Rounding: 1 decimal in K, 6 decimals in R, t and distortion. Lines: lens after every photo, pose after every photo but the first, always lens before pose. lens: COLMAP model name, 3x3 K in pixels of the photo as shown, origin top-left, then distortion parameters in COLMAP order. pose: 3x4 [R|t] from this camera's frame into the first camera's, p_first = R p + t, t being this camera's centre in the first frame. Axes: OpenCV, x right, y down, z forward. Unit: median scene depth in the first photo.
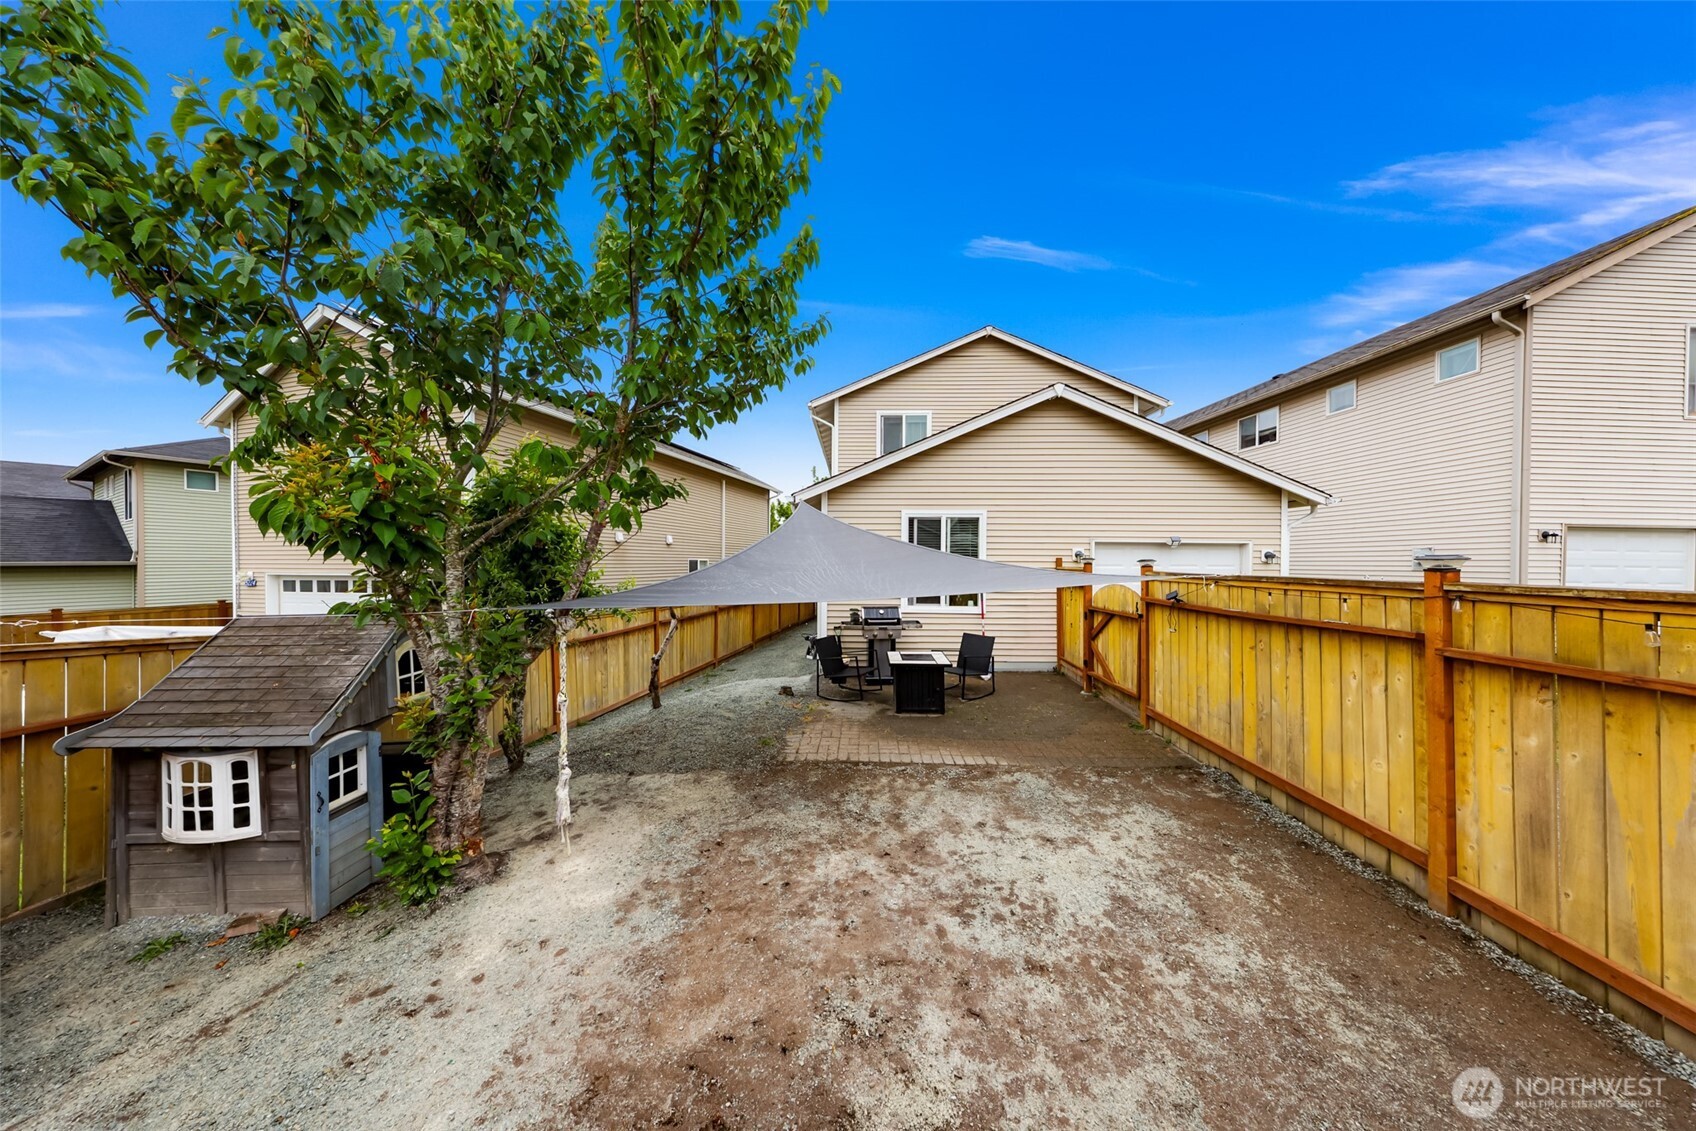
lens RADIAL K [[495.1, 0, 848.0], [0, 495.1, 565.5], [0, 0, 1]] dist [0.001233, 0.001201]
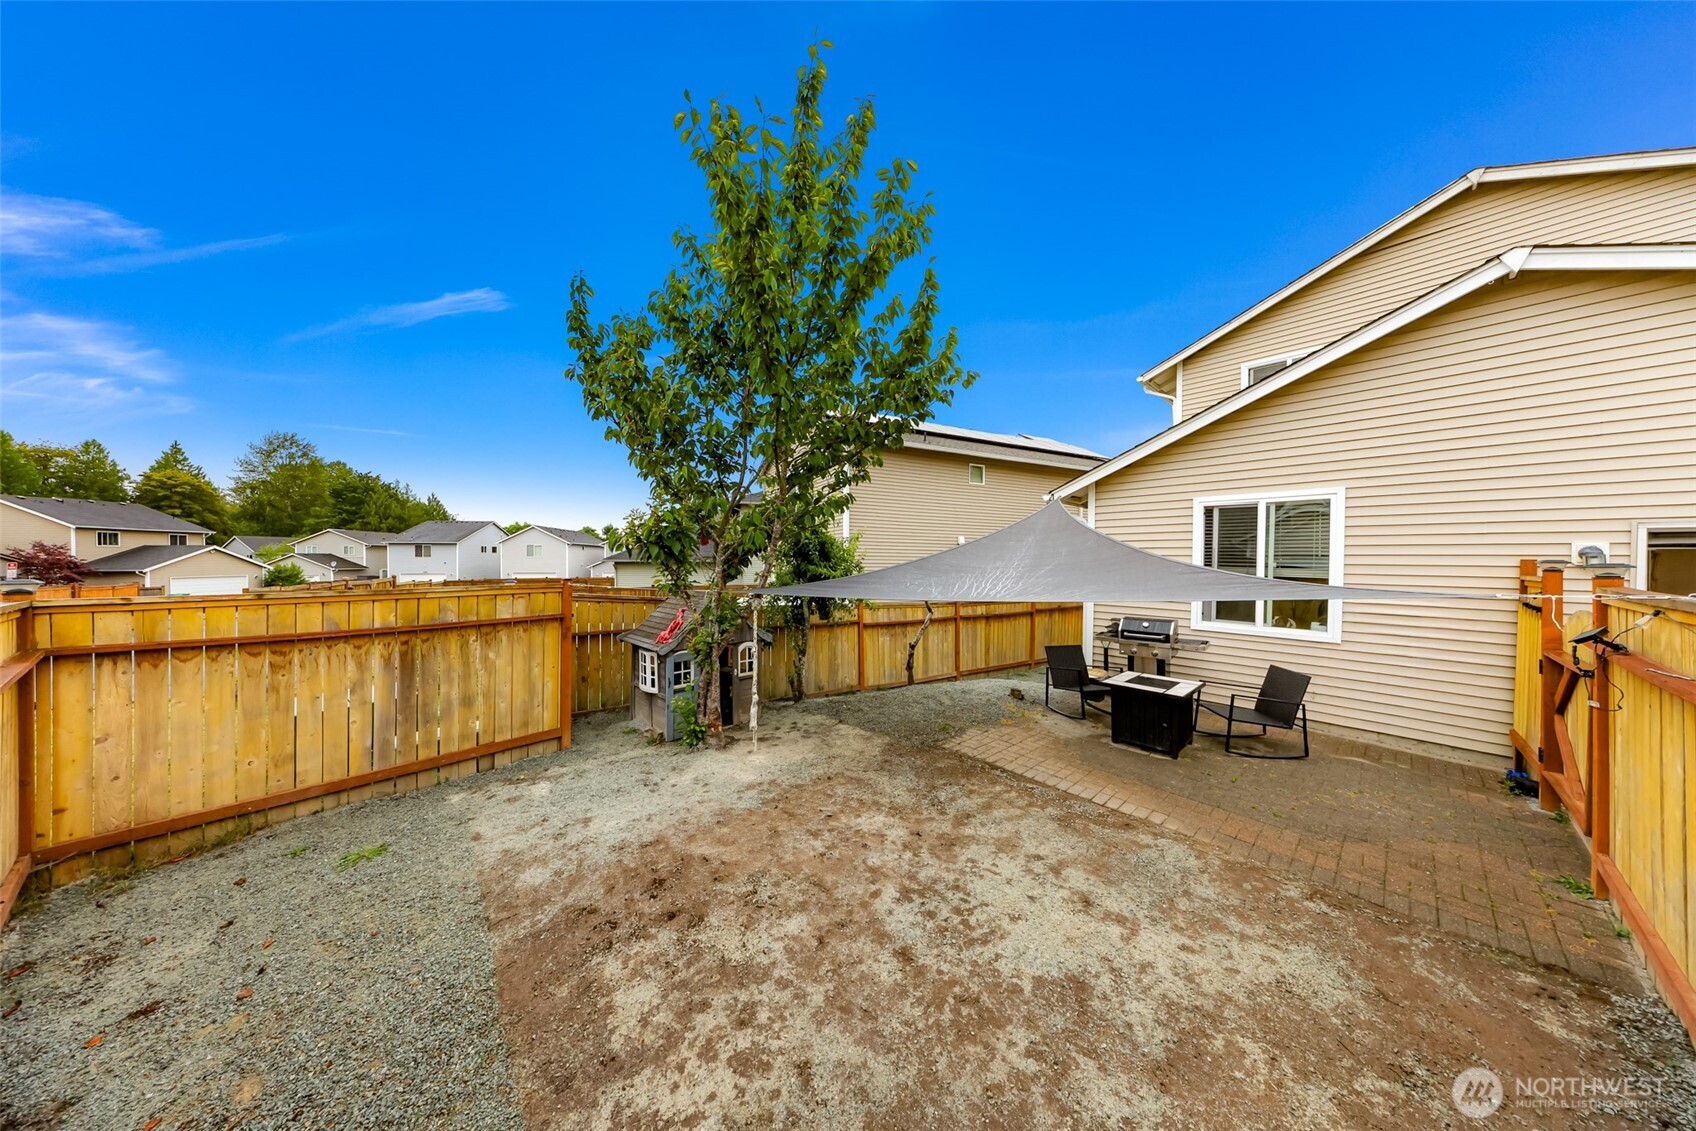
lens RADIAL K [[495.1, 0, 848.0], [0, 495.1, 565.5], [0, 0, 1]] dist [0.001233, 0.001201]
pose [[0.679642, 0.008902, -0.733490, 0.851385], [-0.008509, 0.999955, 0.004252, -0.012905], [0.733495, 0.003352, 0.679687, 0.160093]]
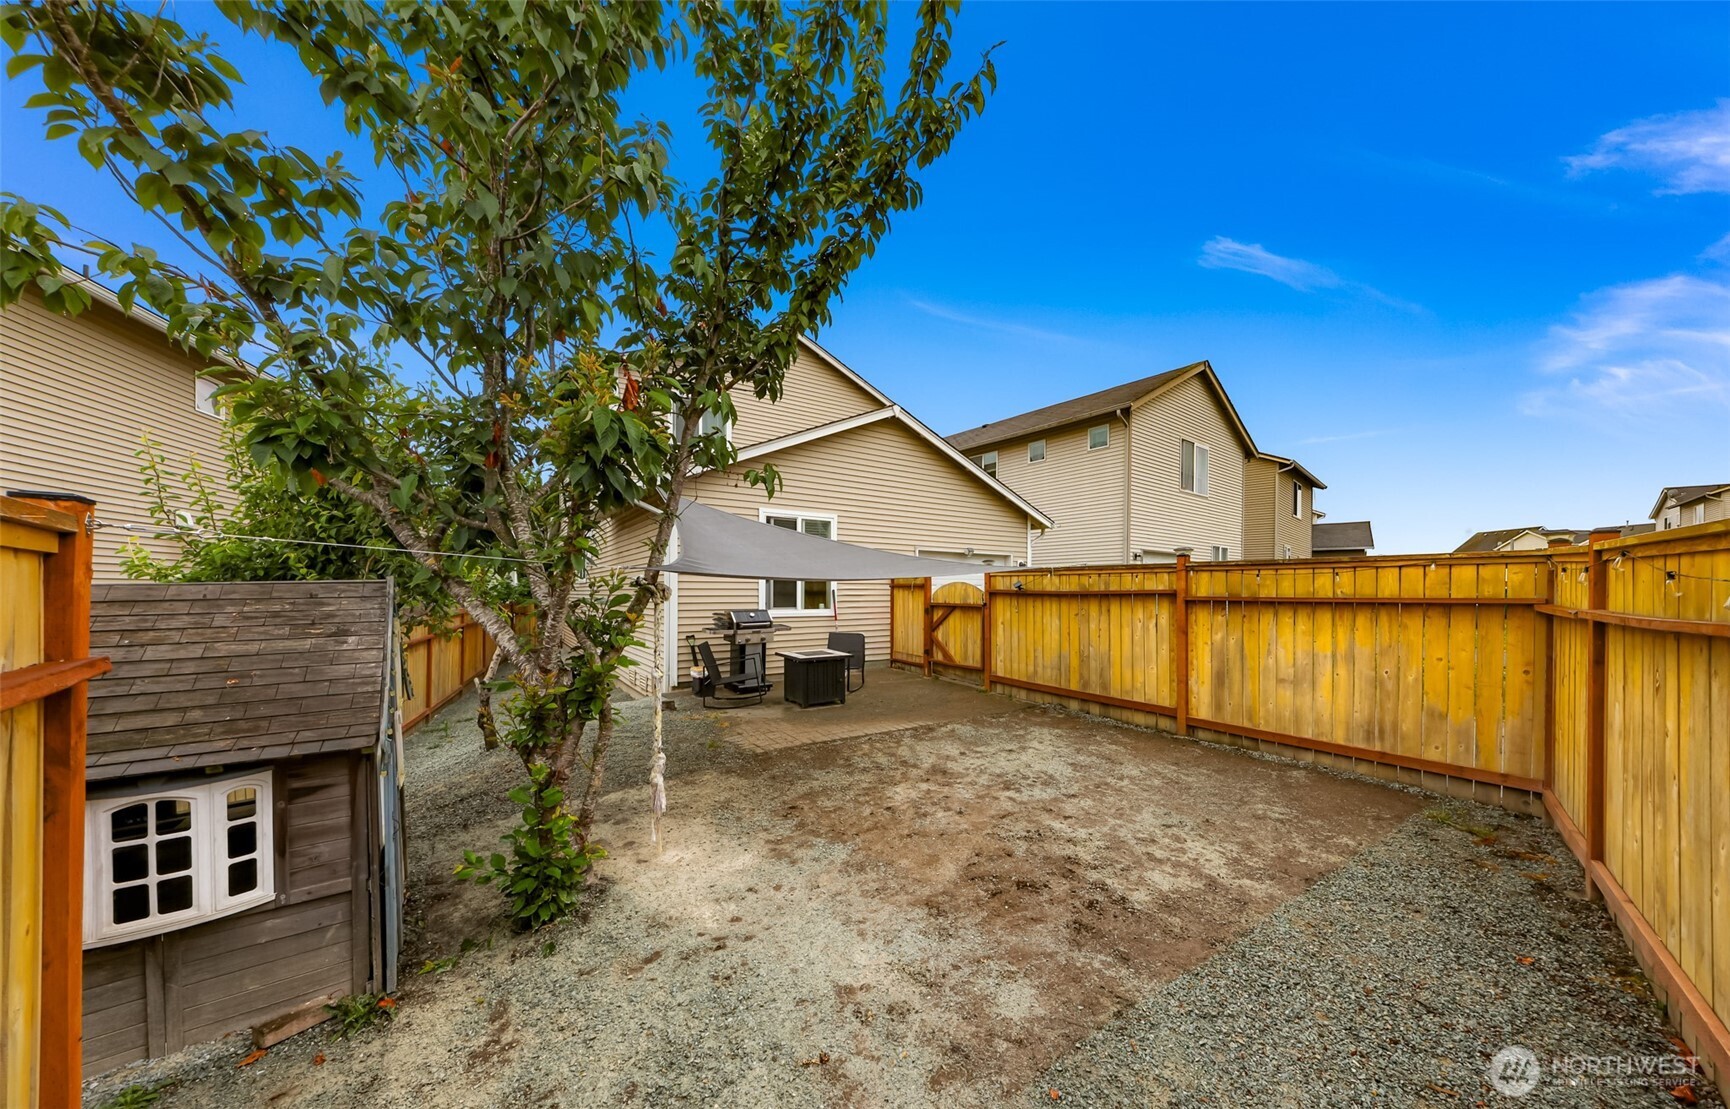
lens RADIAL K [[587.6, 0, 895.2], [0, 587.6, 601.5], [0, 0, 1]] dist [0.012435, -0.000039]
pose [[0.798219, -0.013390, 0.602219, -0.948642], [0.004275, 0.999854, 0.016565, 0.130983], [-0.602352, -0.010648, 0.798159, -0.117588]]
